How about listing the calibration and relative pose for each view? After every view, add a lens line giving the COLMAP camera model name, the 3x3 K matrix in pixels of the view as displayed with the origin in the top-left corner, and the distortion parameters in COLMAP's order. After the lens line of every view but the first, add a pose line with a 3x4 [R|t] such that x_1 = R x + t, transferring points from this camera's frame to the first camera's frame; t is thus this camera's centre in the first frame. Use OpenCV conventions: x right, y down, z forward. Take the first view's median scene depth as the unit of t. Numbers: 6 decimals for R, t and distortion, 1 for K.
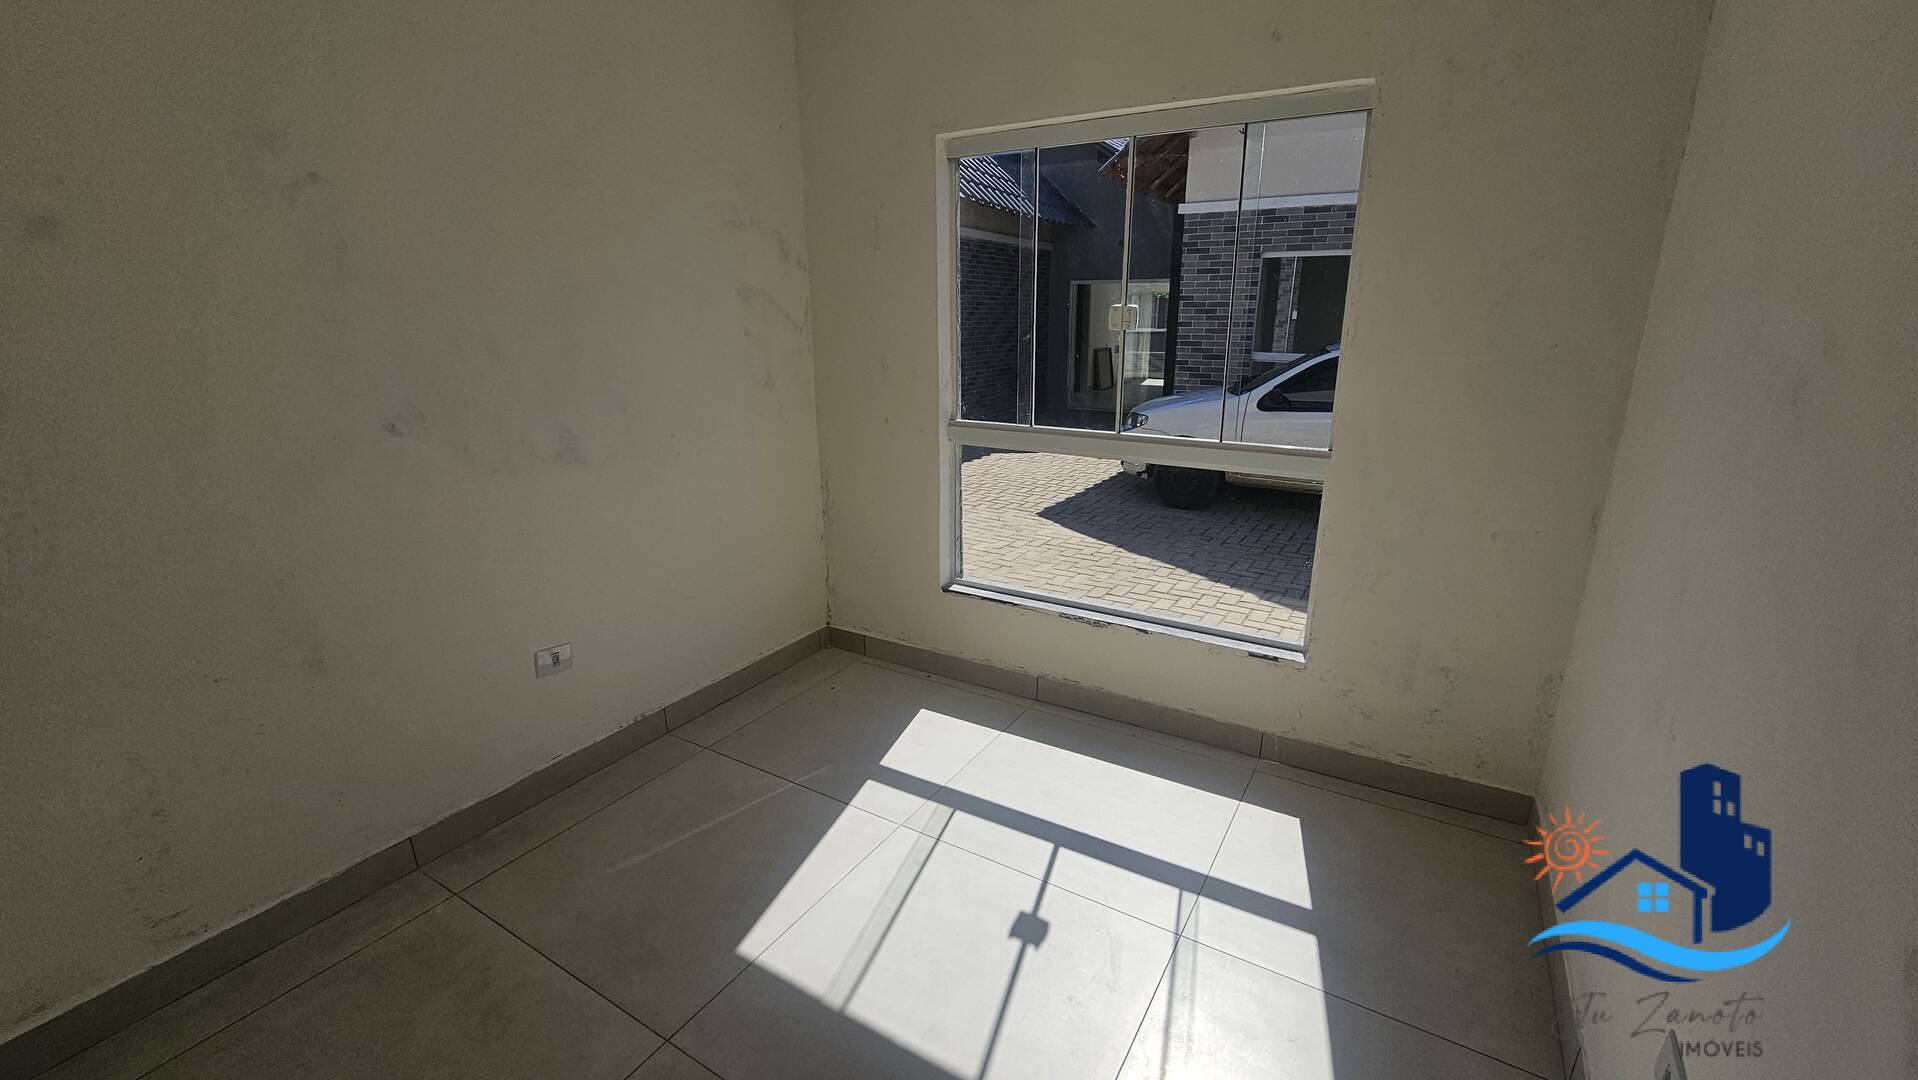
lens RADIAL K [[790.2, 0, 955.0], [0, 790.2, 540.9], [0, 0, 1]] dist [0.010688, 0.001322]
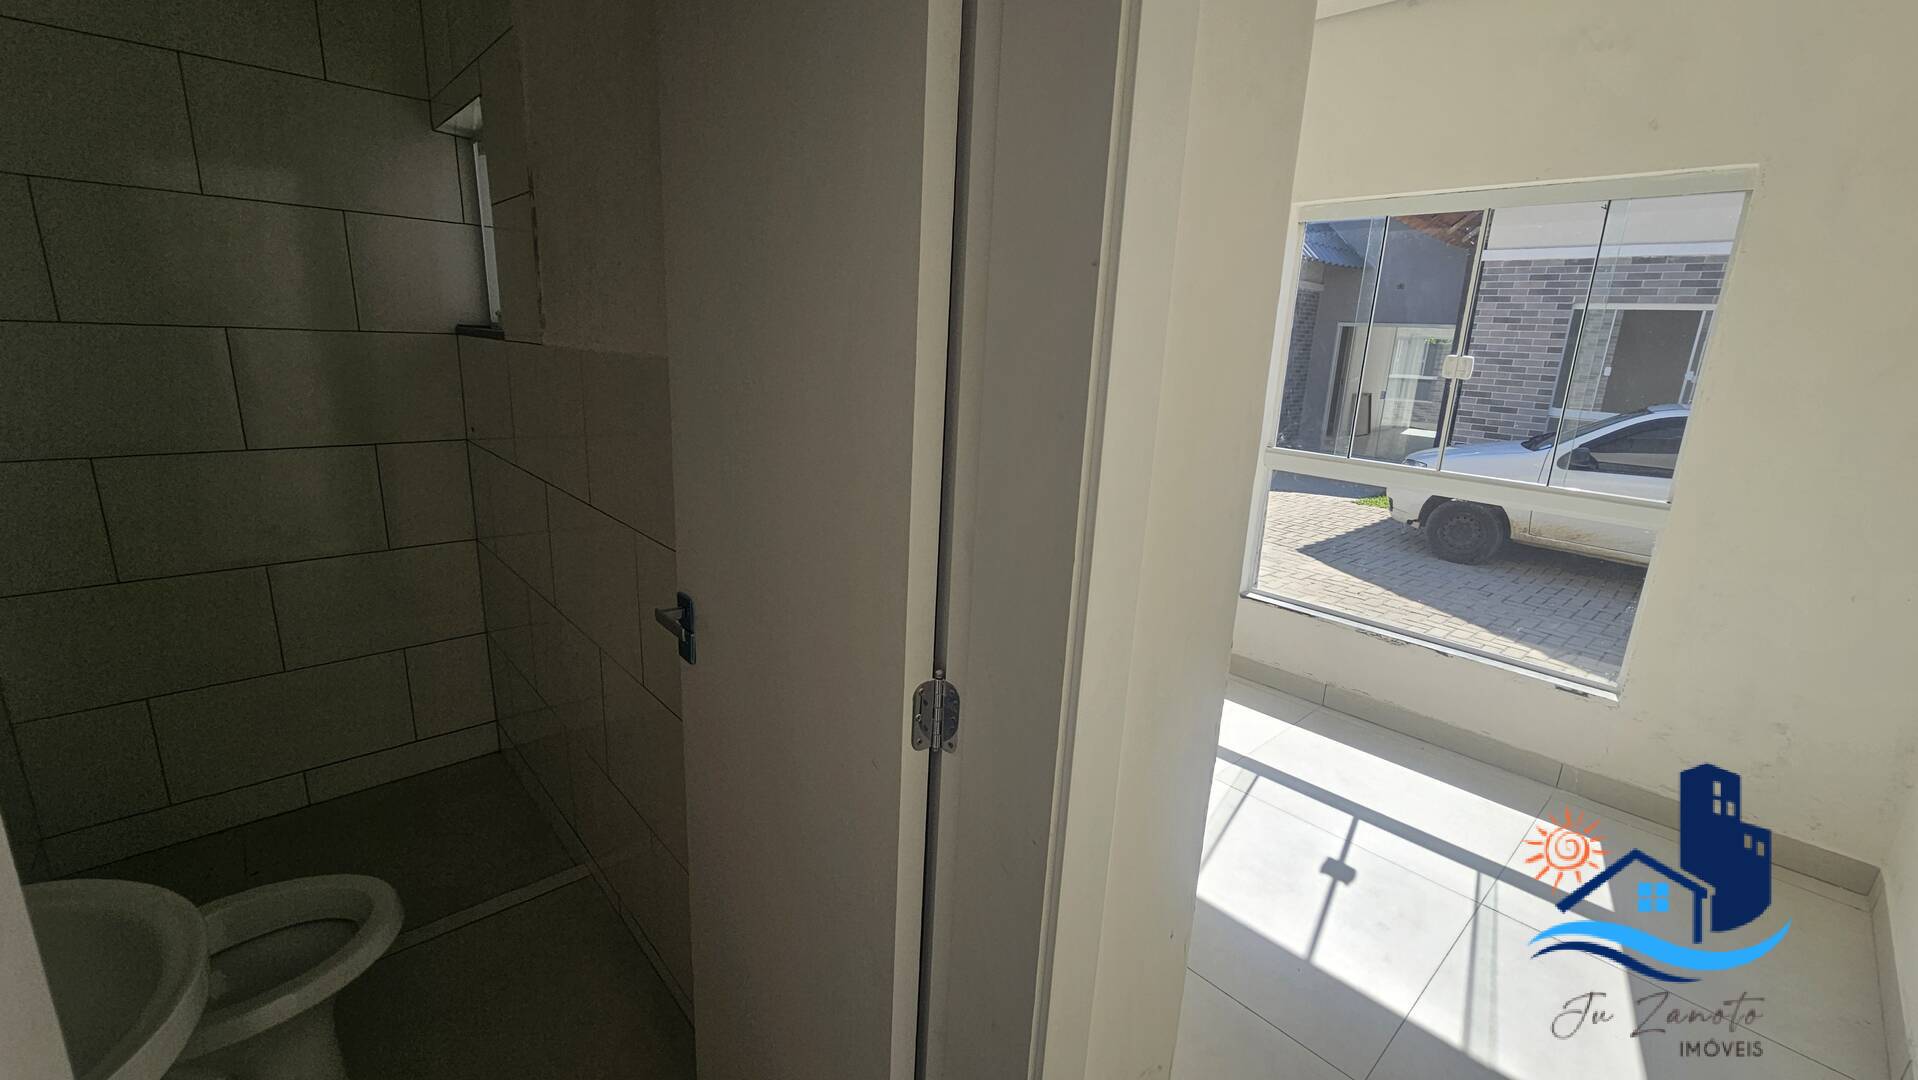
lens RADIAL K [[790.2, 0, 972.5], [0, 790.2, 539.2], [0, 0, 1]] dist [0.010688, 0.001322]
pose [[0.965062, 0.110886, -0.237400, -0.073664], [-0.119336, 0.992622, -0.021475, 0.030149], [0.233268, 0.049055, 0.971174, -0.110731]]
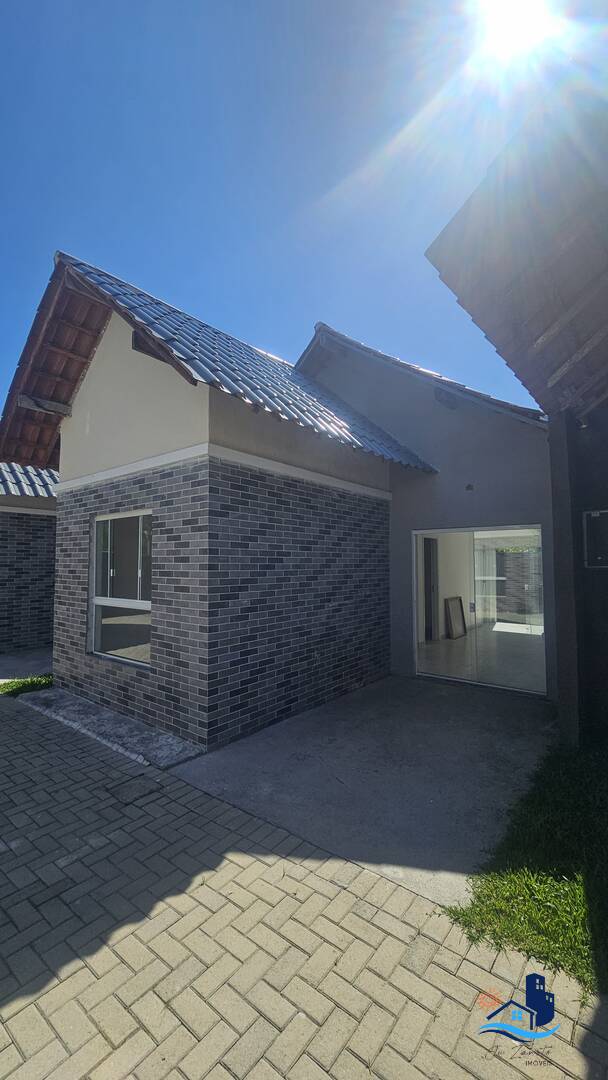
lens RADIAL K [[445.0, 0, 313.2], [0, 445.0, 545.9], [0, 0, 1]] dist [0.010688, 0.001322]
pose [[0.991774, -0.000678, -0.127997, 0.279652], [-0.039417, 0.949772, -0.310451, -0.419882], [0.121778, 0.312943, 0.941933, 1.432257]]
